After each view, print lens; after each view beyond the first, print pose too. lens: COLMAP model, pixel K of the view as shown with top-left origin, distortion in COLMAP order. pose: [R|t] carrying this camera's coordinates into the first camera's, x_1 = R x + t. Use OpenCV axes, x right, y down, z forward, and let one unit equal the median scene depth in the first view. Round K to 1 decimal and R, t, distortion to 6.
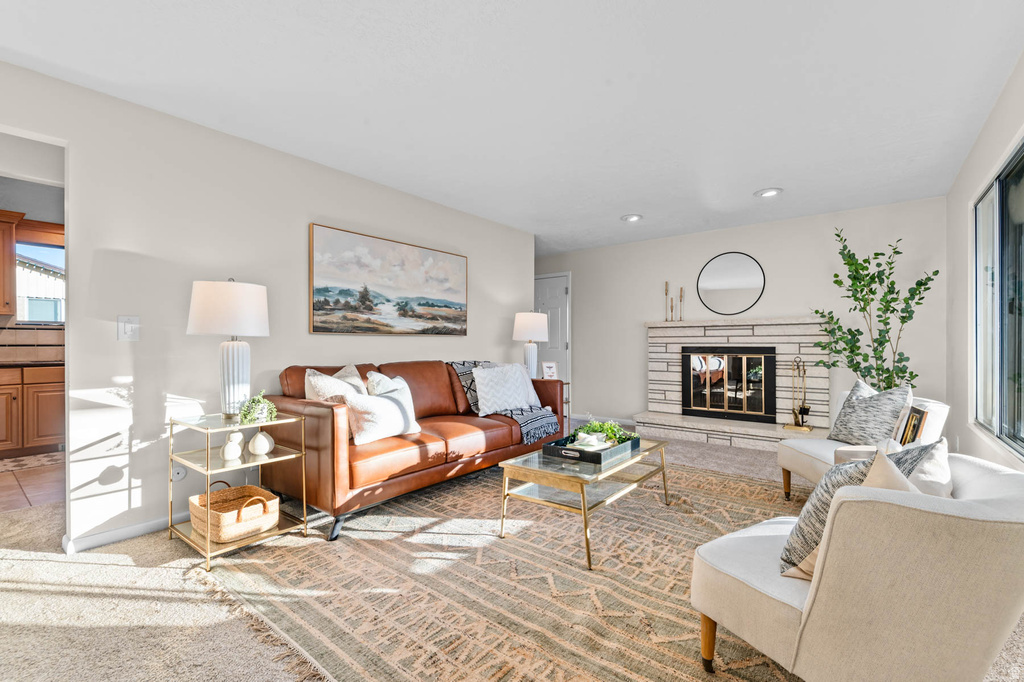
lens RADIAL K [[456.2, 0, 512.0], [0, 456.2, 341.0], [0, 0, 1]] dist [0.002149, 0.000344]
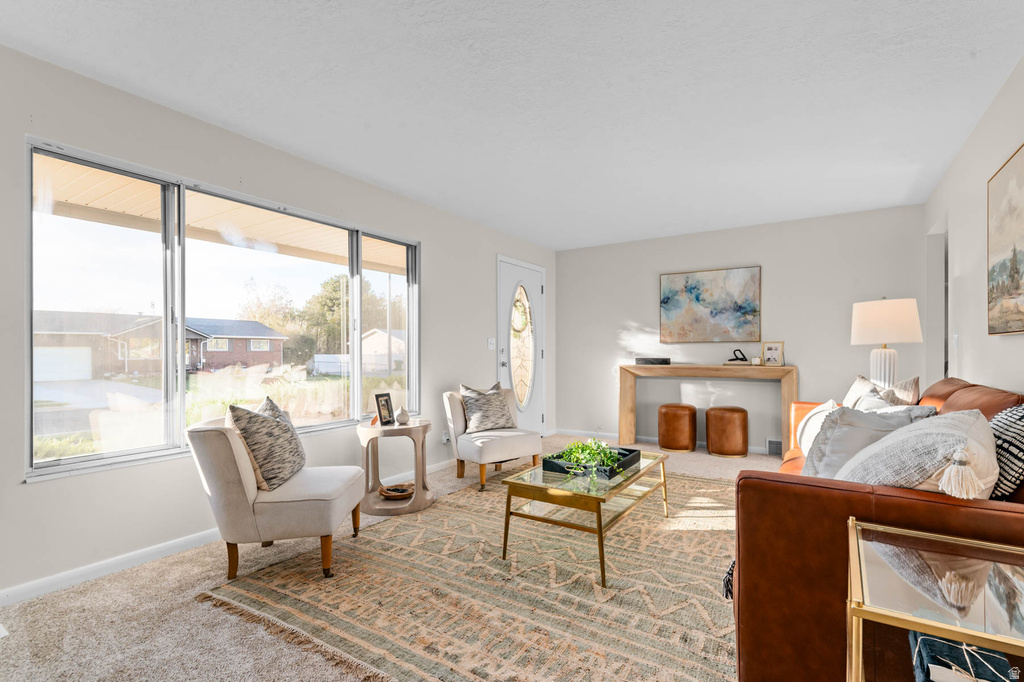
lens RADIAL K [[500.4, 0, 510.7], [0, 500.4, 353.8], [0, 0, 1]] dist [0.000104, -0.000003]
pose [[-0.995808, 0.004656, -0.091354, 0.462050], [0.004566, 0.999989, 0.001196, 0.007211], [0.091359, 0.000774, -0.995818, 2.110233]]
